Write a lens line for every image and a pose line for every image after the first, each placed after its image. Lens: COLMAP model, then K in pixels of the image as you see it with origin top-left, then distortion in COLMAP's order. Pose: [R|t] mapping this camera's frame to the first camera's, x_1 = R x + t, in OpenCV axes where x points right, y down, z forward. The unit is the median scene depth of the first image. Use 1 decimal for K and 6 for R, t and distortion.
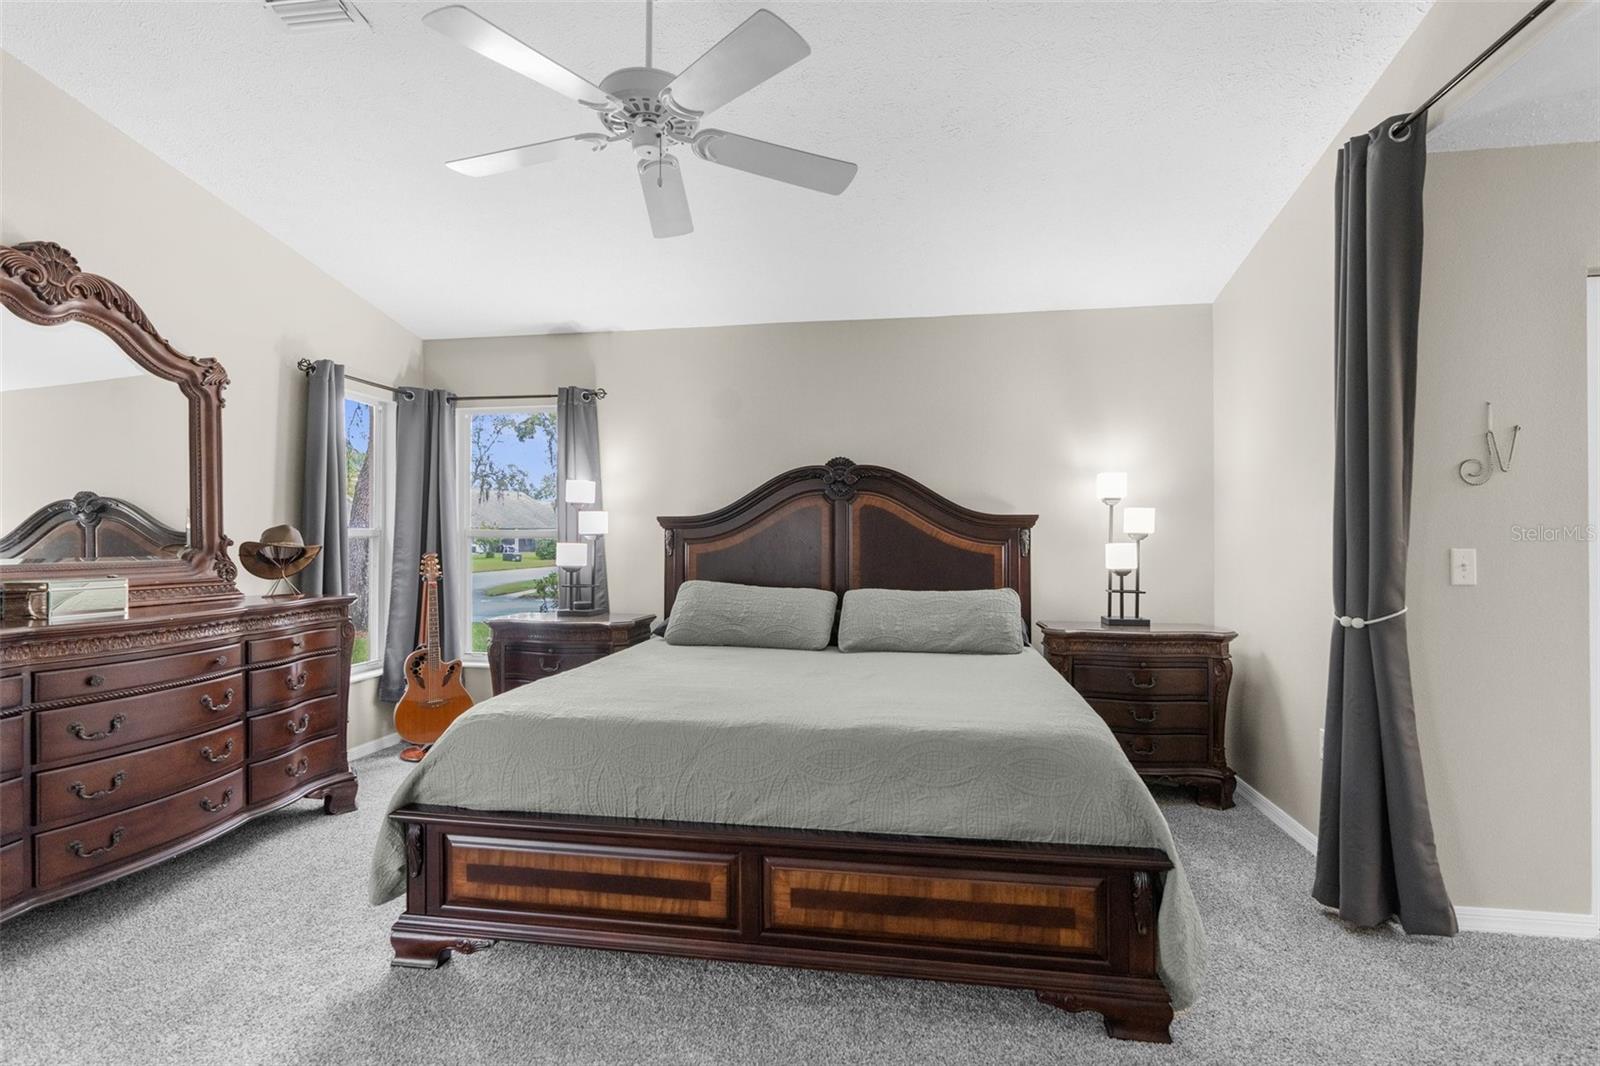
lens RADIAL K [[735.8, 0, 808.6], [0, 735.8, 538.0], [0, 0, 1]] dist [-0.014257, 0.001246]
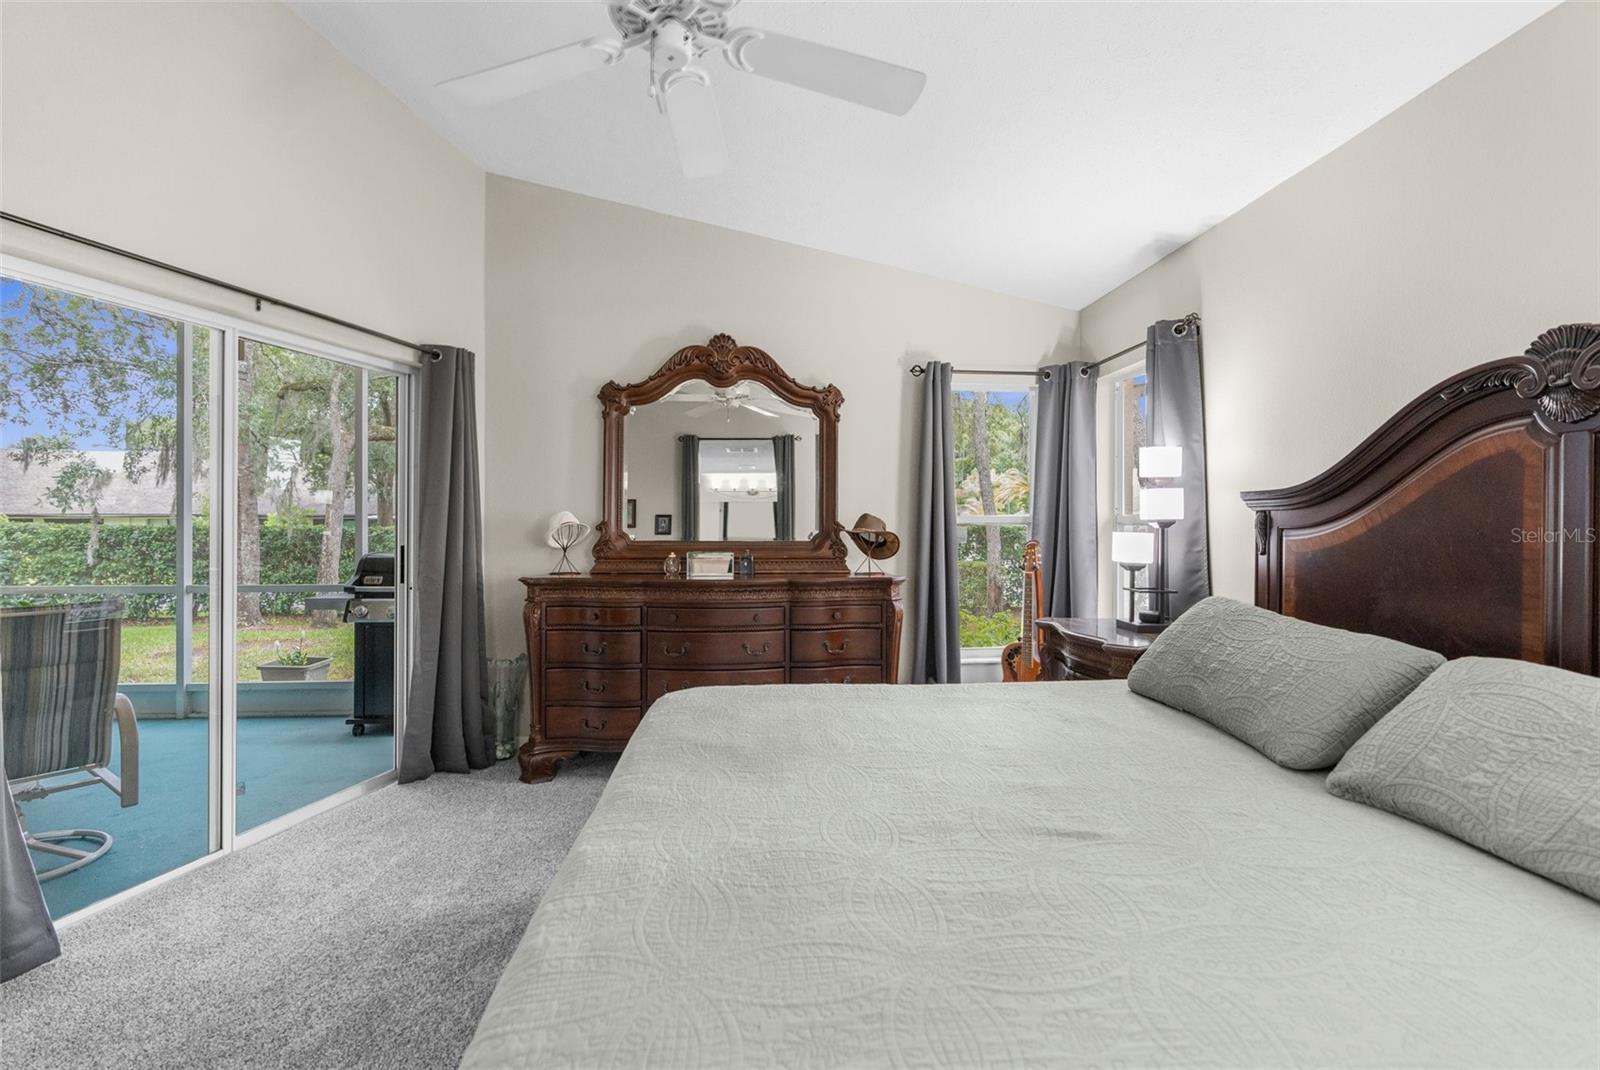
lens RADIAL K [[735.8, 0, 803.8], [0, 735.8, 517.9], [0, 0, 1]] dist [-0.014257, 0.001246]
pose [[0.235377, -0.005748, -0.971887, 0.392062], [-0.000148, 0.999982, -0.005950, -0.003269], [0.971904, 0.001545, 0.235372, 0.596155]]
